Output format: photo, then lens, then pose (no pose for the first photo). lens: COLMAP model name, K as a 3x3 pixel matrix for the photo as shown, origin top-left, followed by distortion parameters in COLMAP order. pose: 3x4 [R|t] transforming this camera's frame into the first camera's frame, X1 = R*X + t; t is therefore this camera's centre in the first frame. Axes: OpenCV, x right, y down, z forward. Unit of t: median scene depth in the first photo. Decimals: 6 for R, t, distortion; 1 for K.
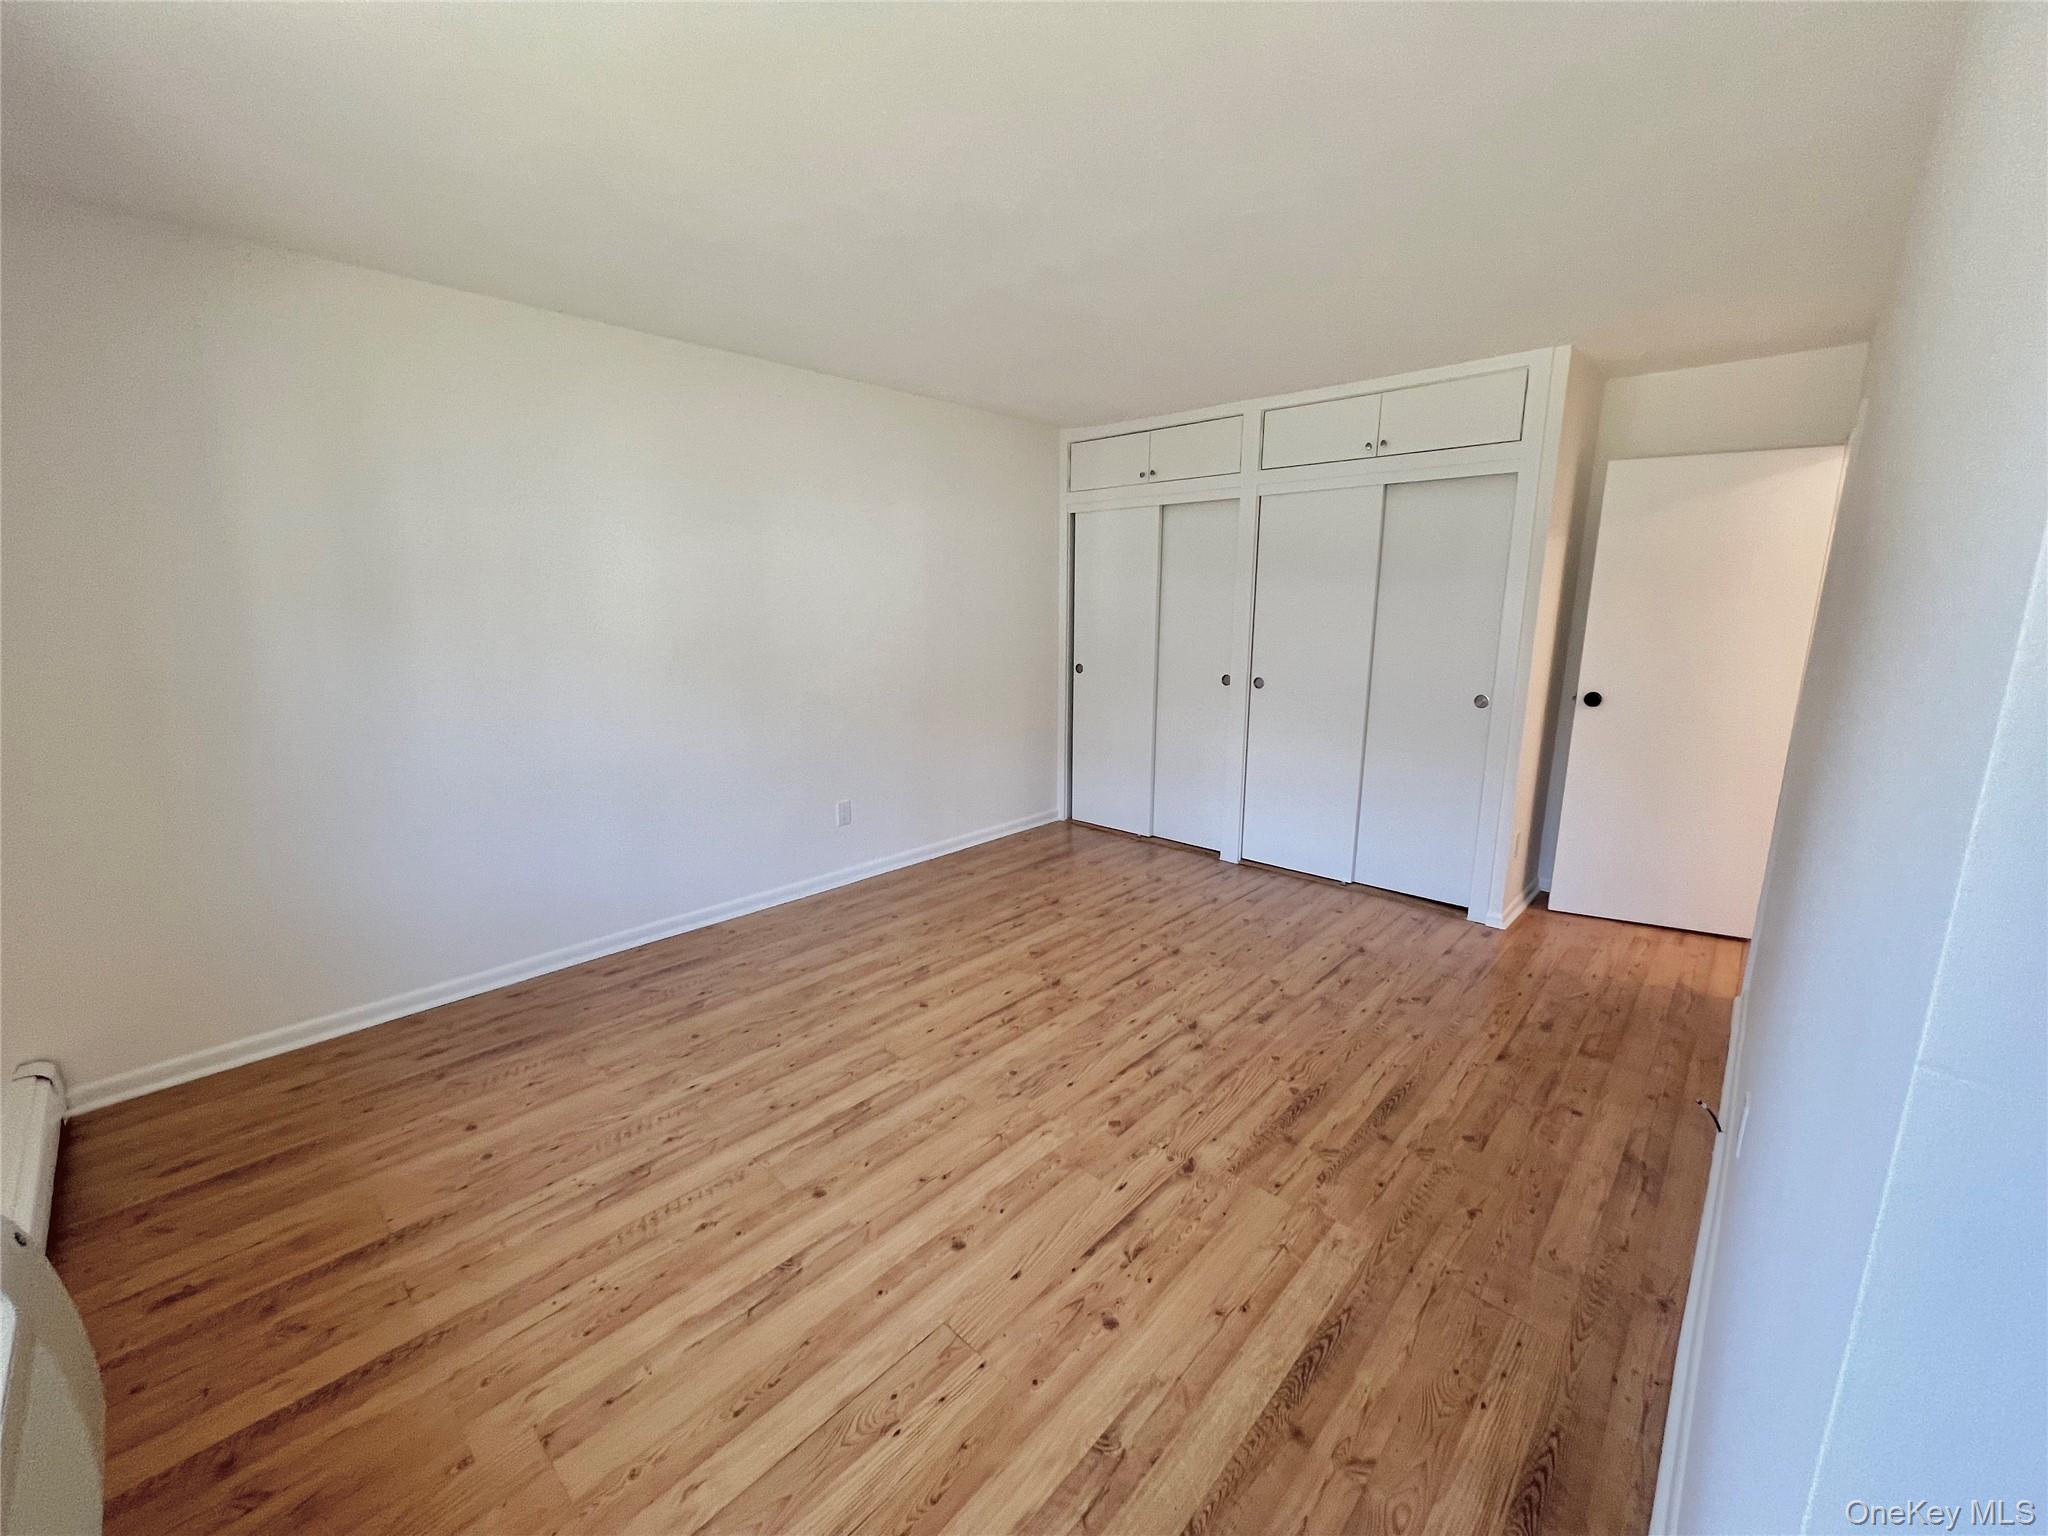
lens RADIAL K [[815.4, 0, 1013.7], [0, 815.4, 765.9], [0, 0, 1]] dist [-0.001935, 0.000303]
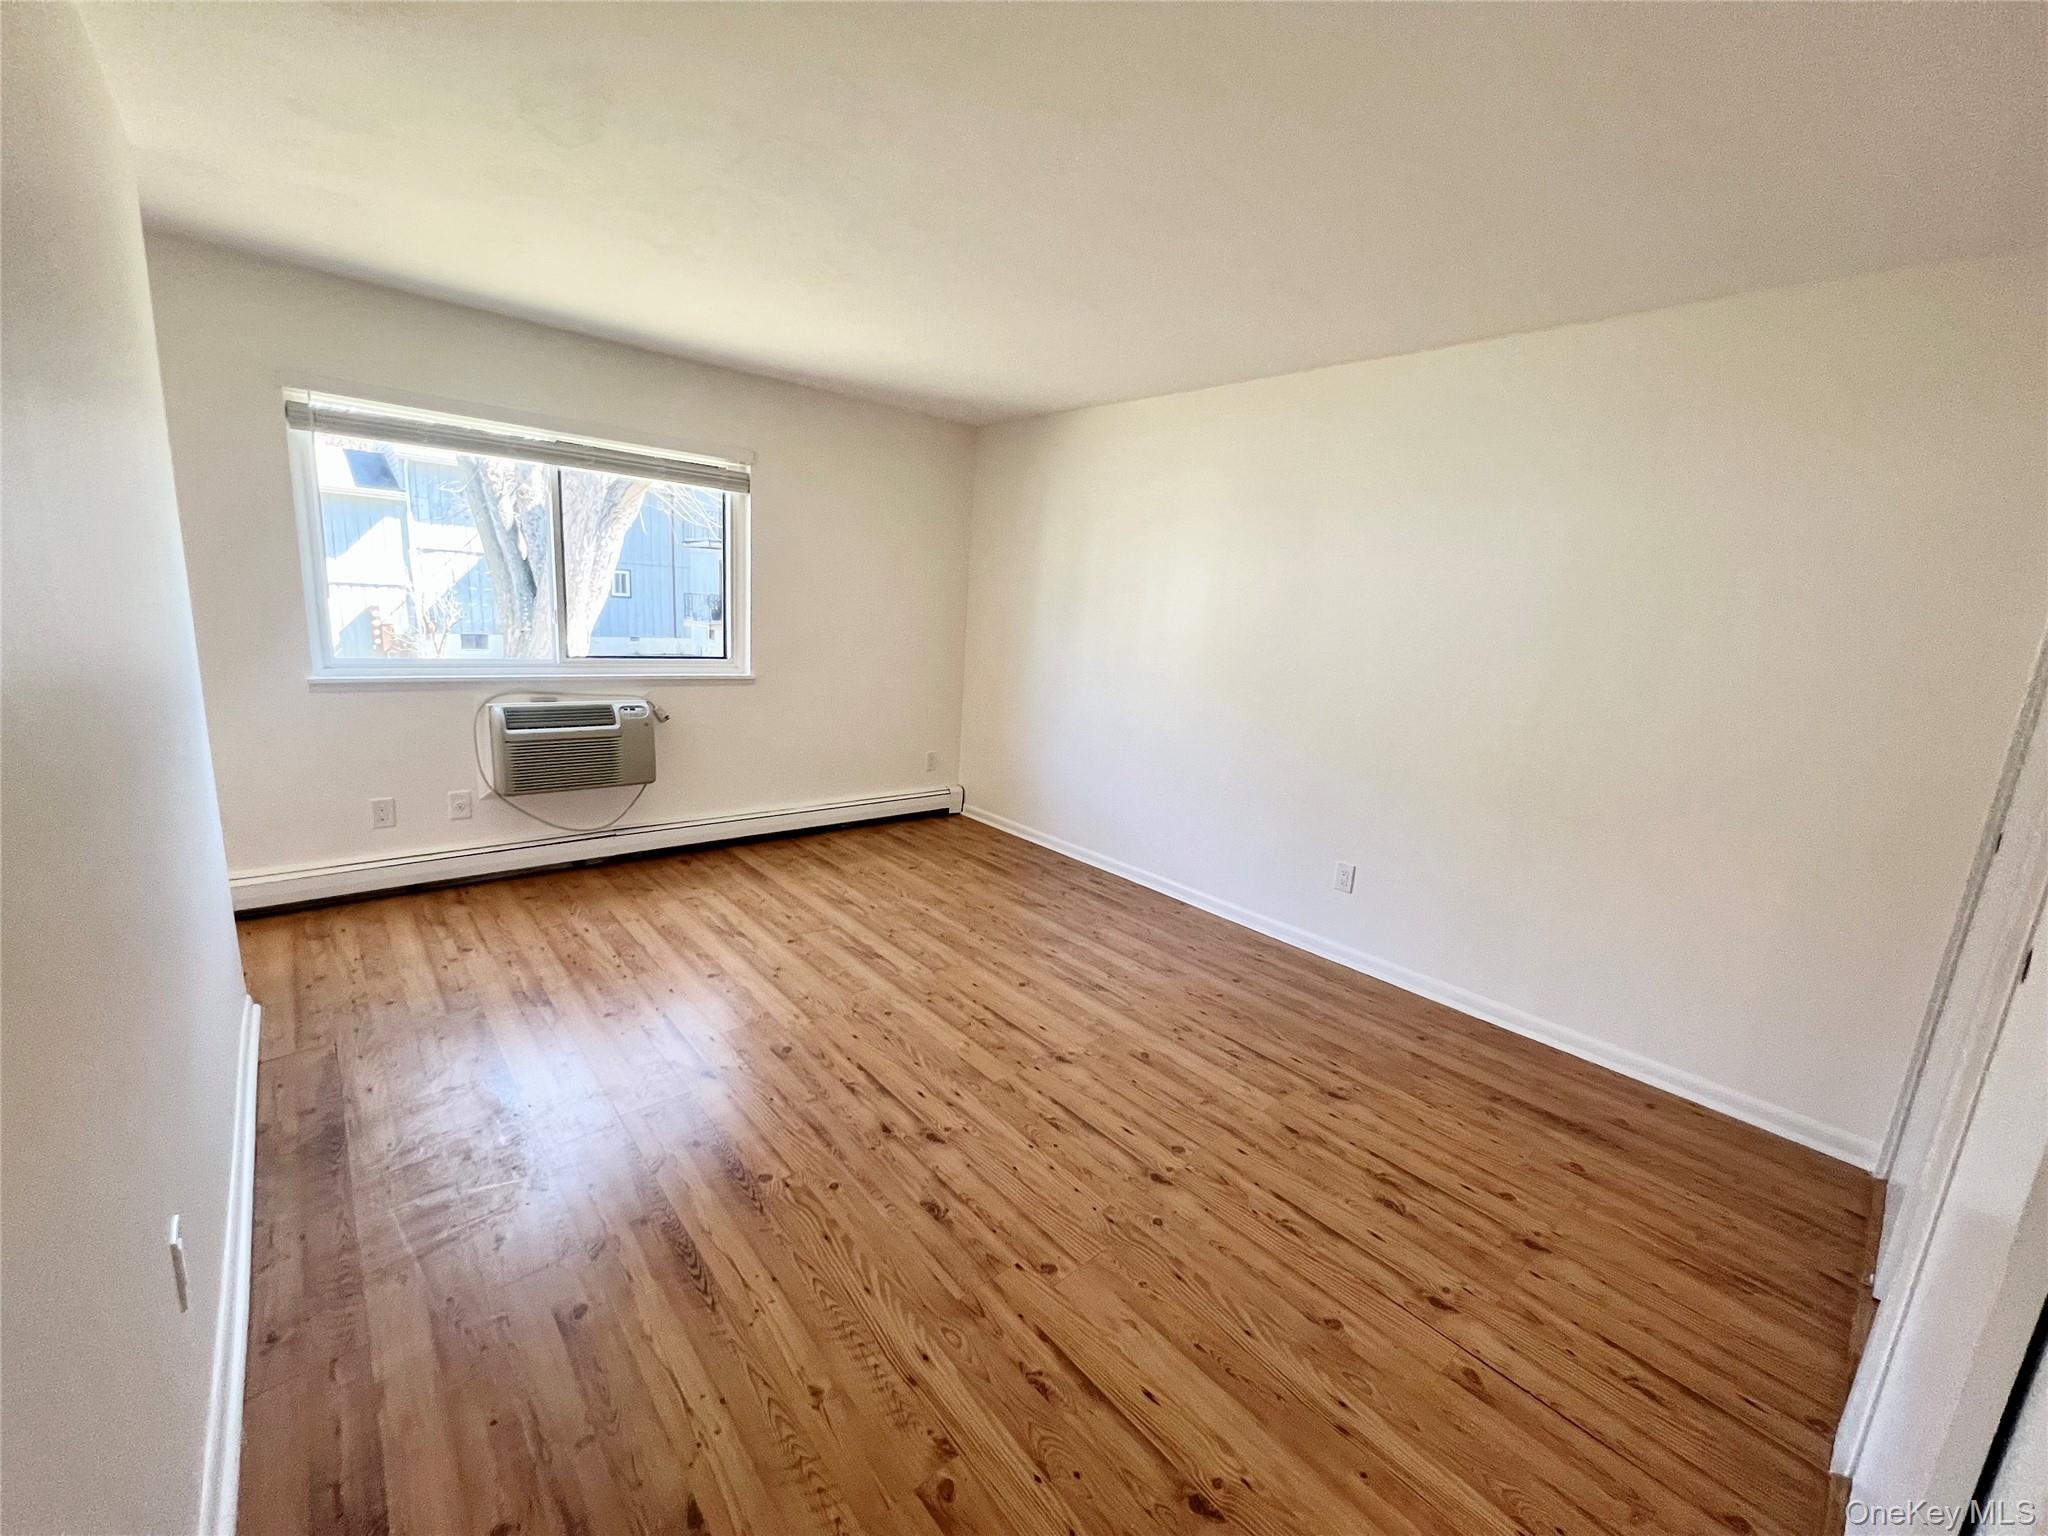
lens RADIAL K [[815.4, 0, 1004.5], [0, 815.4, 766.4], [0, 0, 1]] dist [-0.001935, 0.000303]
pose [[-0.100151, 0.195872, -0.975502, 0.854000], [-0.267395, 0.939064, 0.216008, -0.185143], [0.958368, 0.282477, -0.041673, 0.951423]]
